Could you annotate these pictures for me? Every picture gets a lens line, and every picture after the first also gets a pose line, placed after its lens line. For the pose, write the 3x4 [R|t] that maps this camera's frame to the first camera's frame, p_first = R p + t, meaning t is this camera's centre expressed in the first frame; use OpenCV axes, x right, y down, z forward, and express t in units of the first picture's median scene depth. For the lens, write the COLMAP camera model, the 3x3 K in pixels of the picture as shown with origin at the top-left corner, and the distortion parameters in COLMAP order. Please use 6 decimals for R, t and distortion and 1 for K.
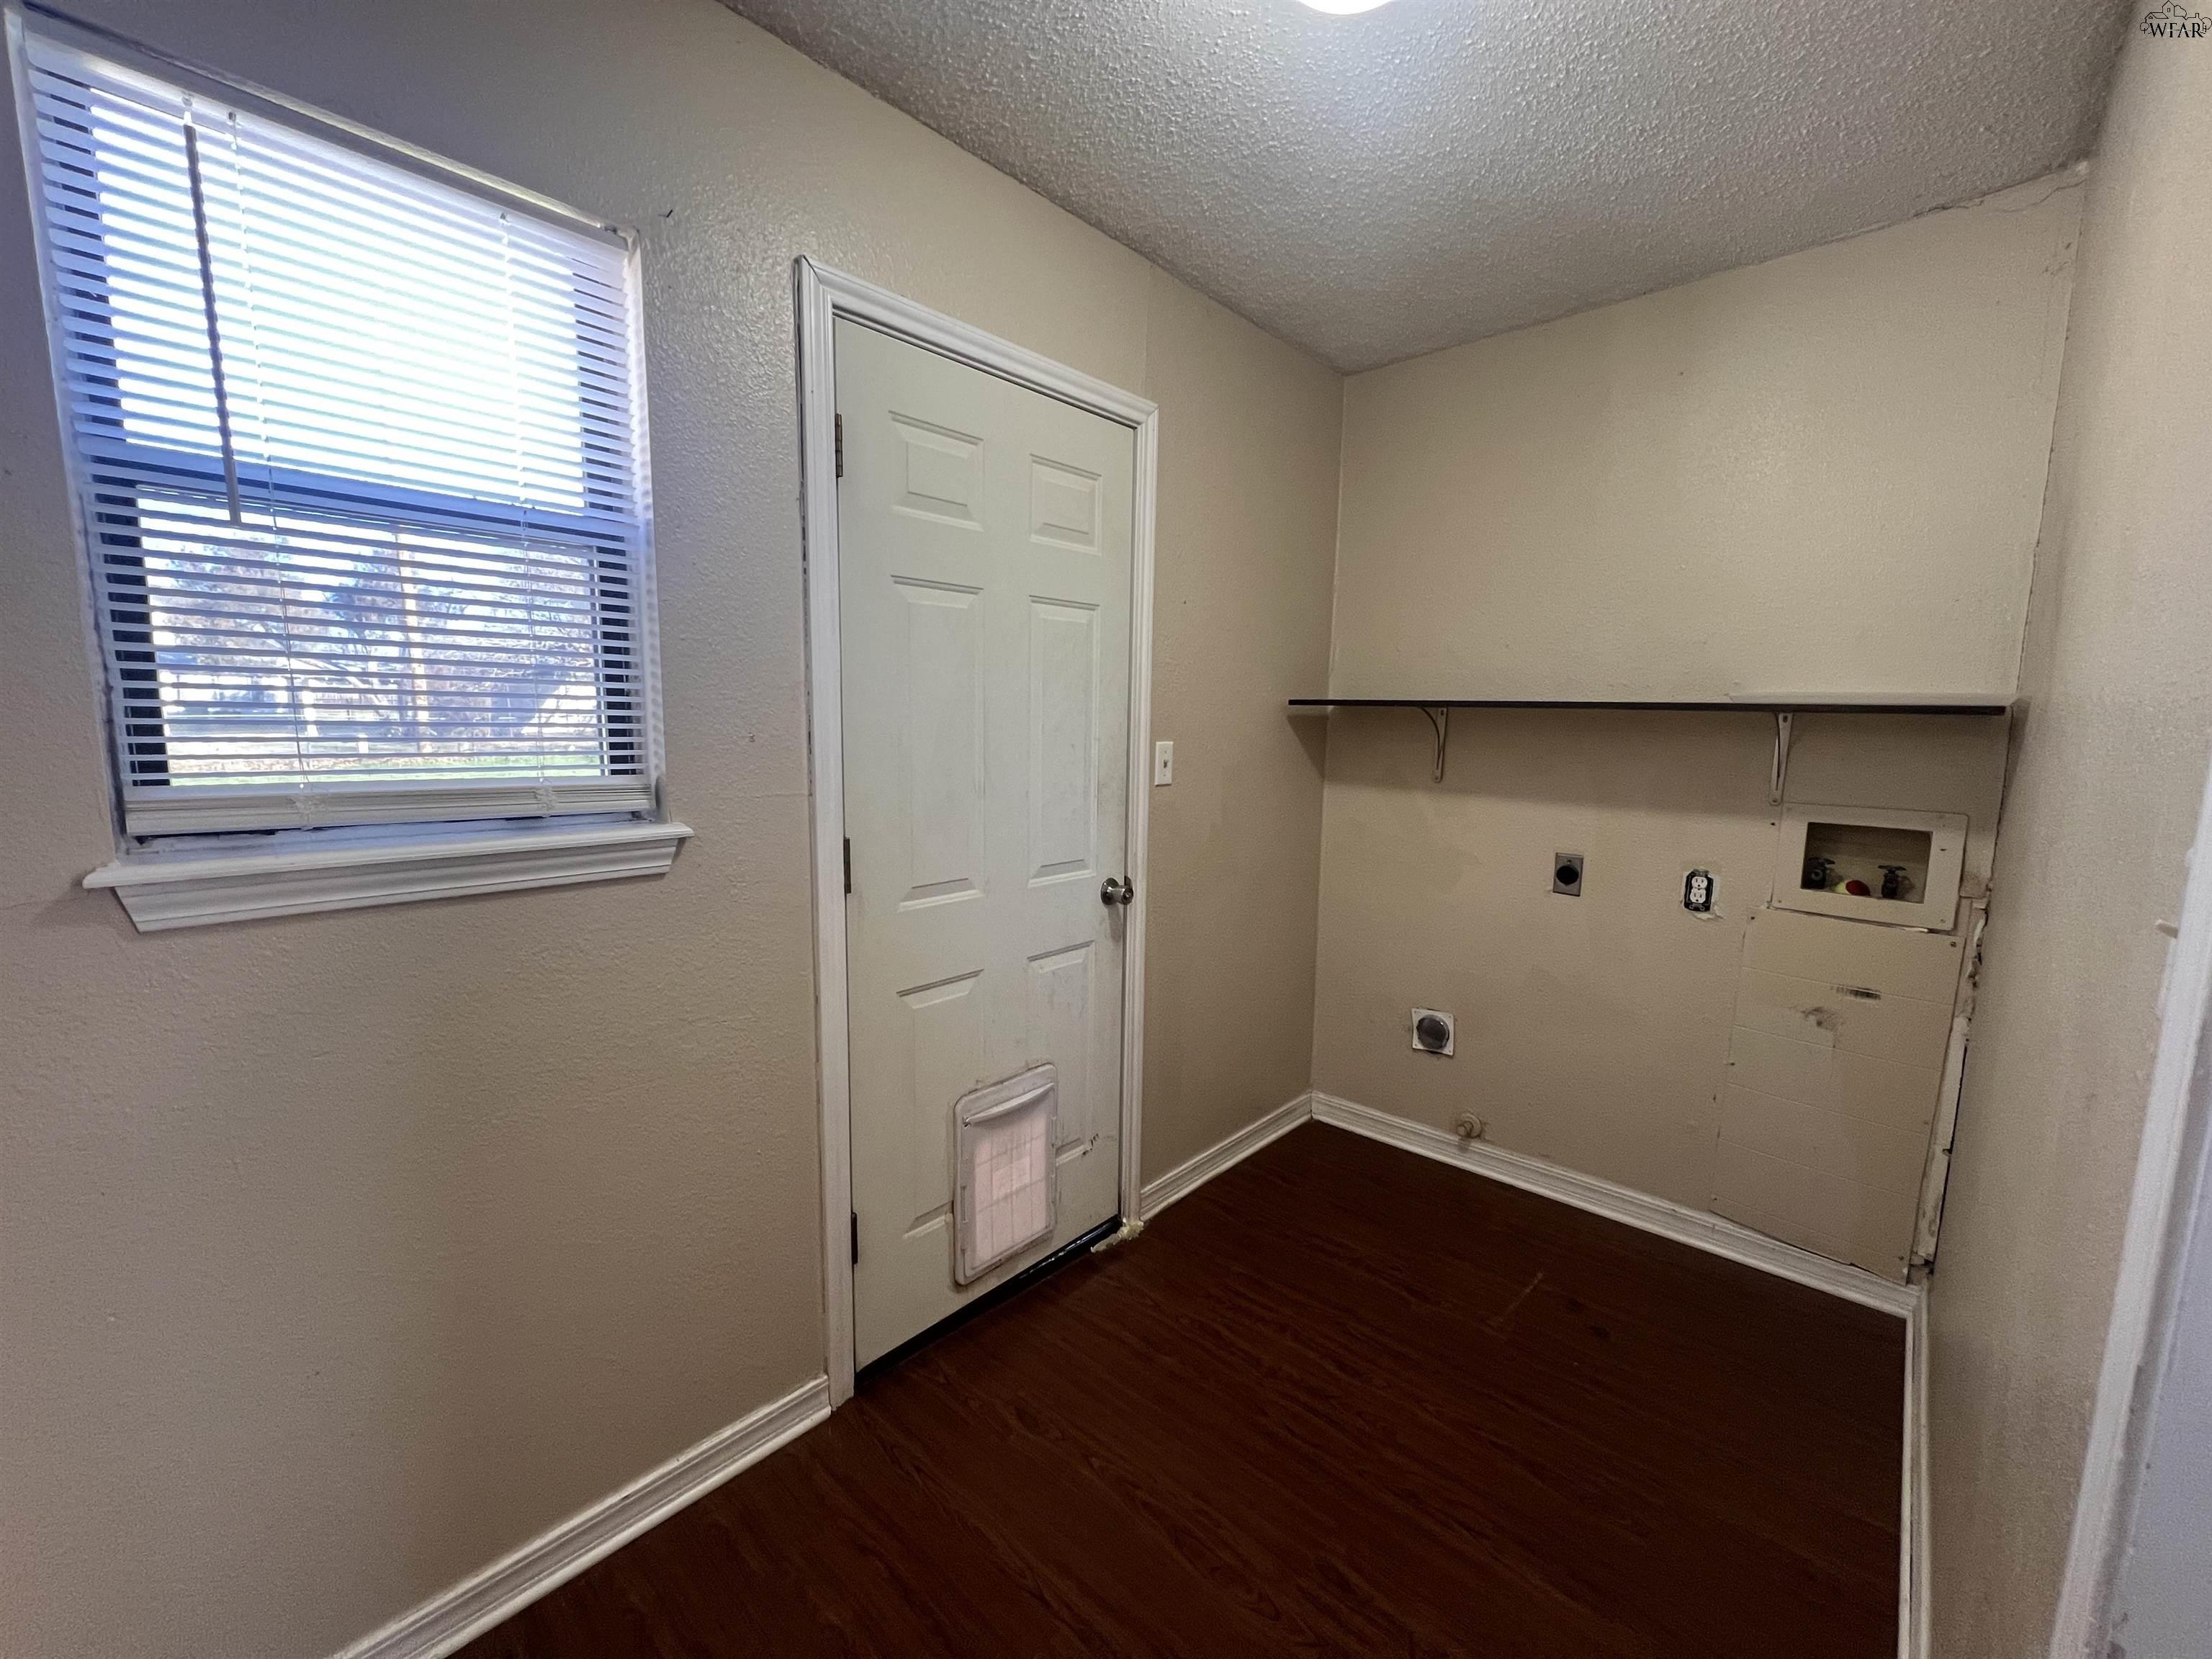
lens RADIAL K [[886.7, 0, 1103.9], [0, 886.7, 823.3], [0, 0, 1]] dist [-0.000745, -0.000546]
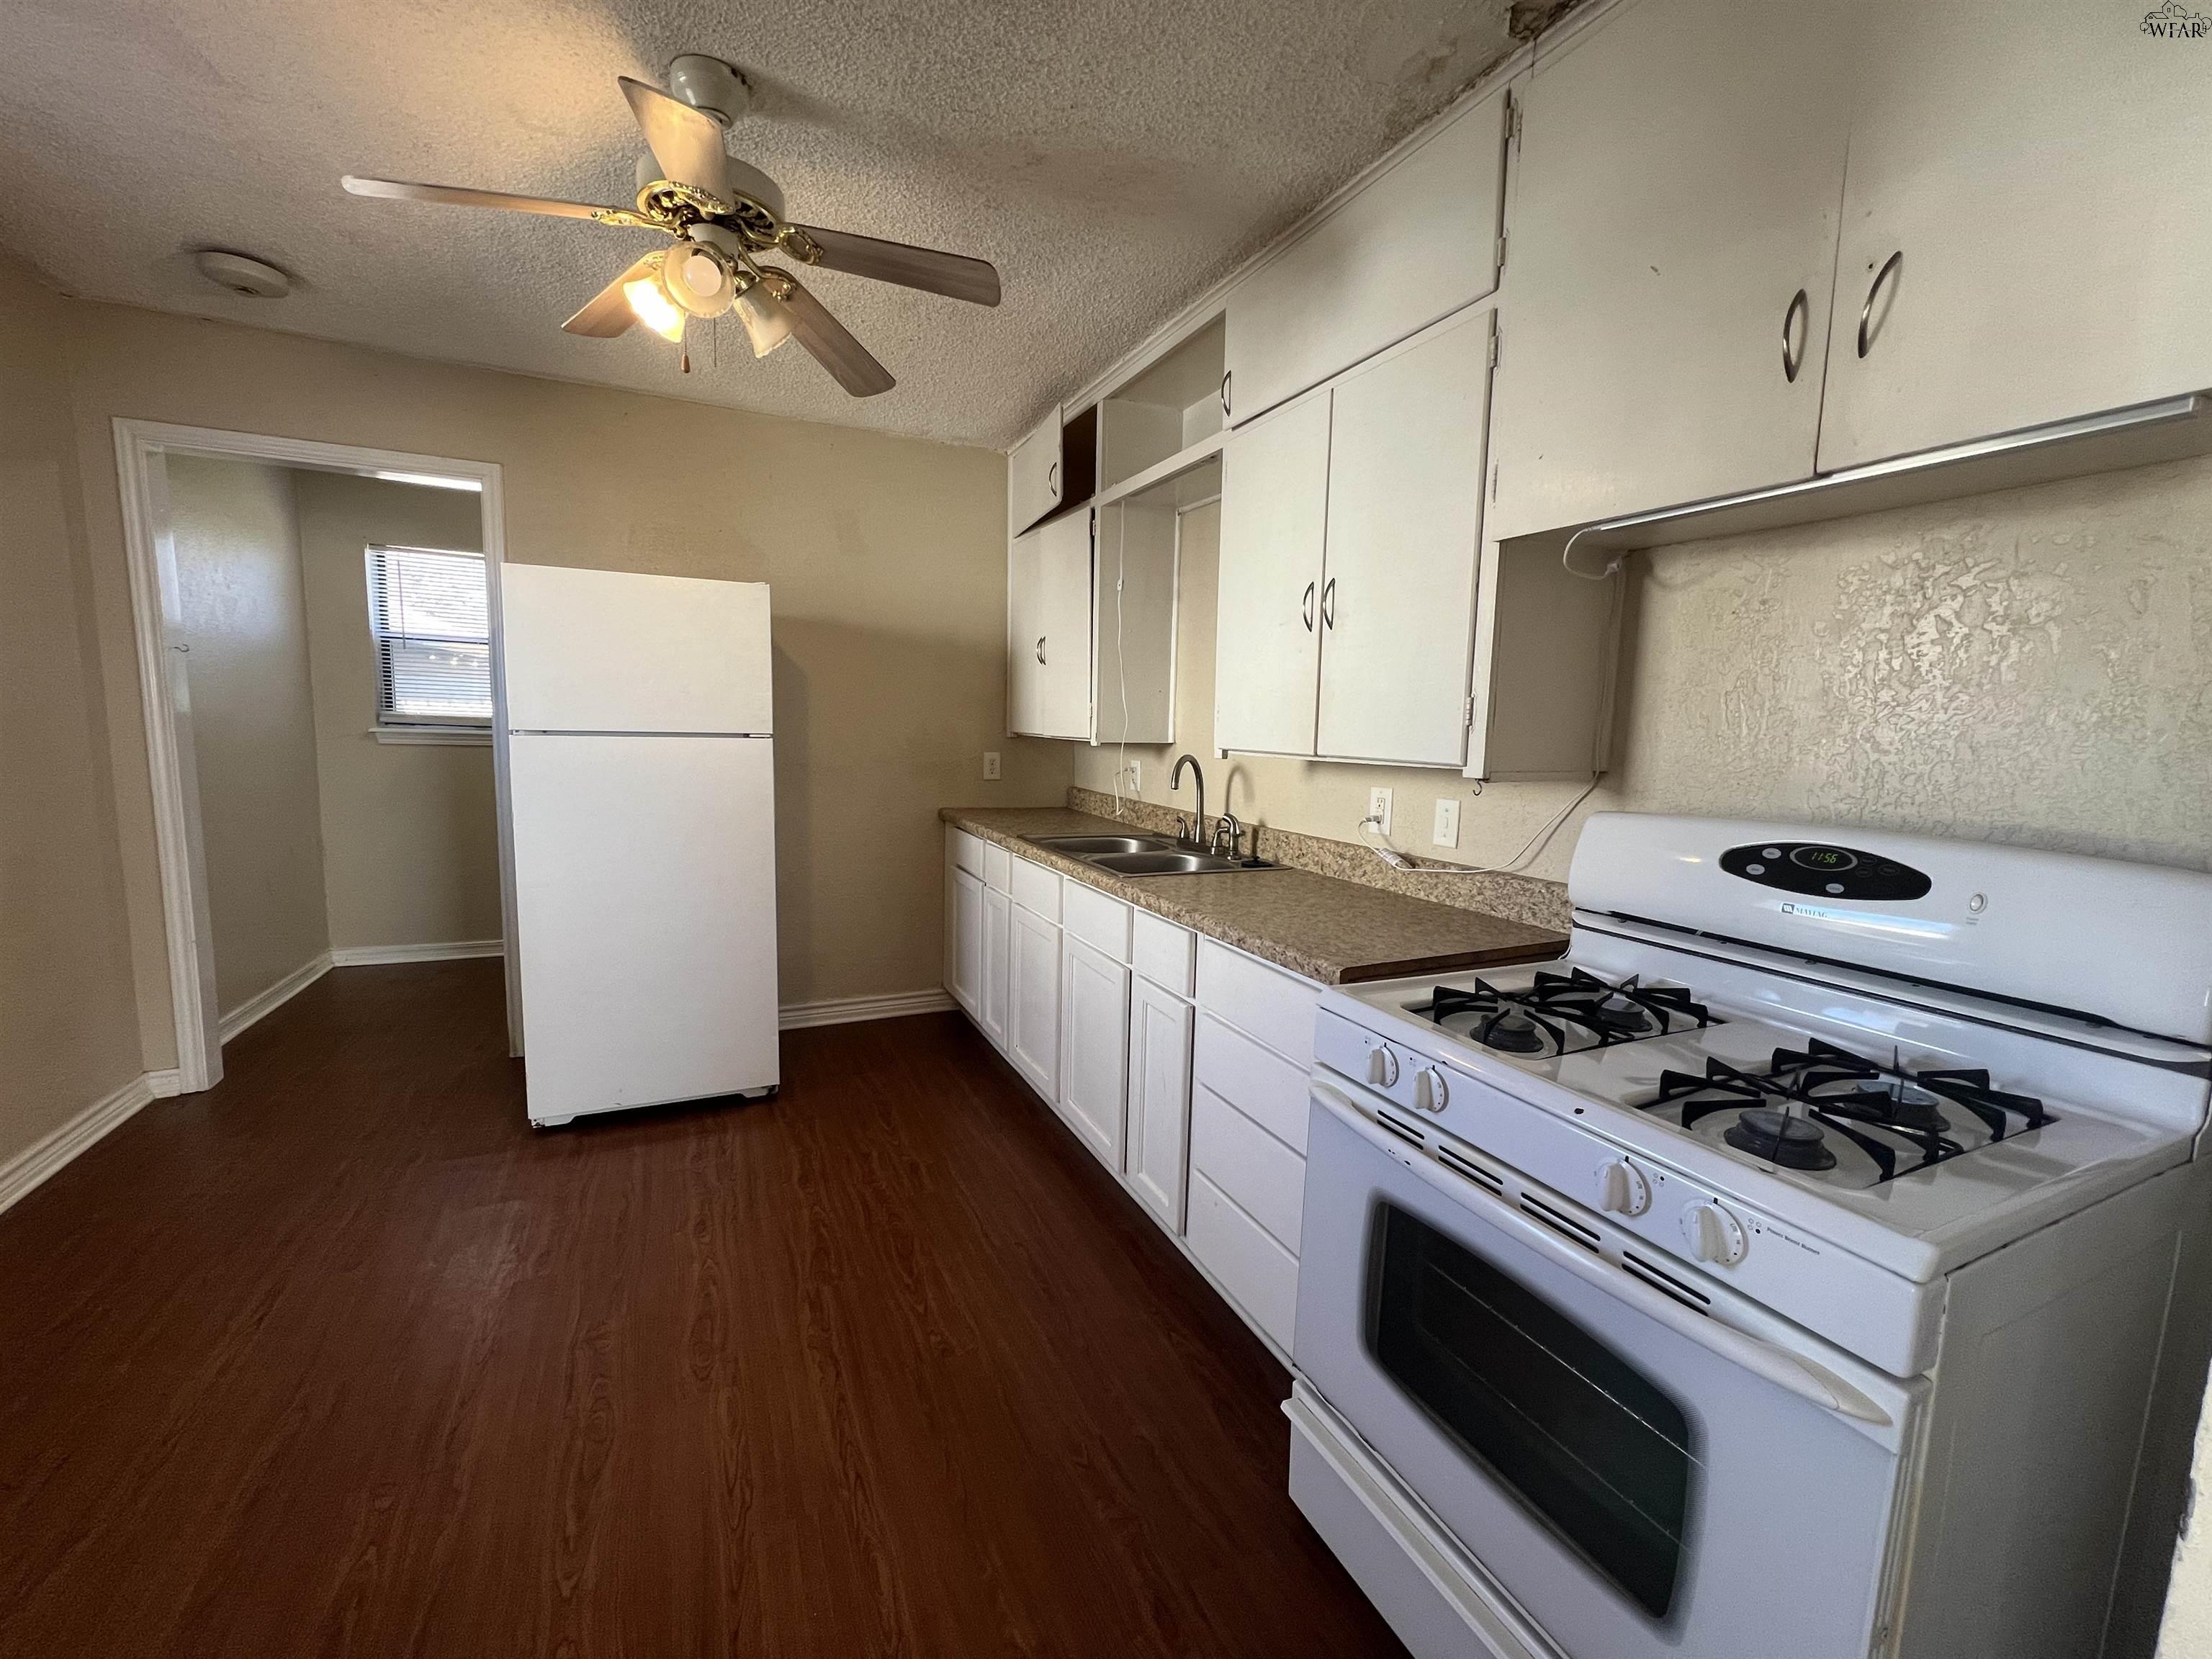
lens RADIAL K [[892.2, 0, 1105.0], [0, 892.2, 825.9], [0, 0, 1]] dist [-0.002223, 0.000276]
pose [[0.932728, 0.063351, -0.354973, 2.112485], [-0.068884, 0.997620, -0.002958, 0.163711], [0.353941, 0.027211, 0.934872, -1.013977]]
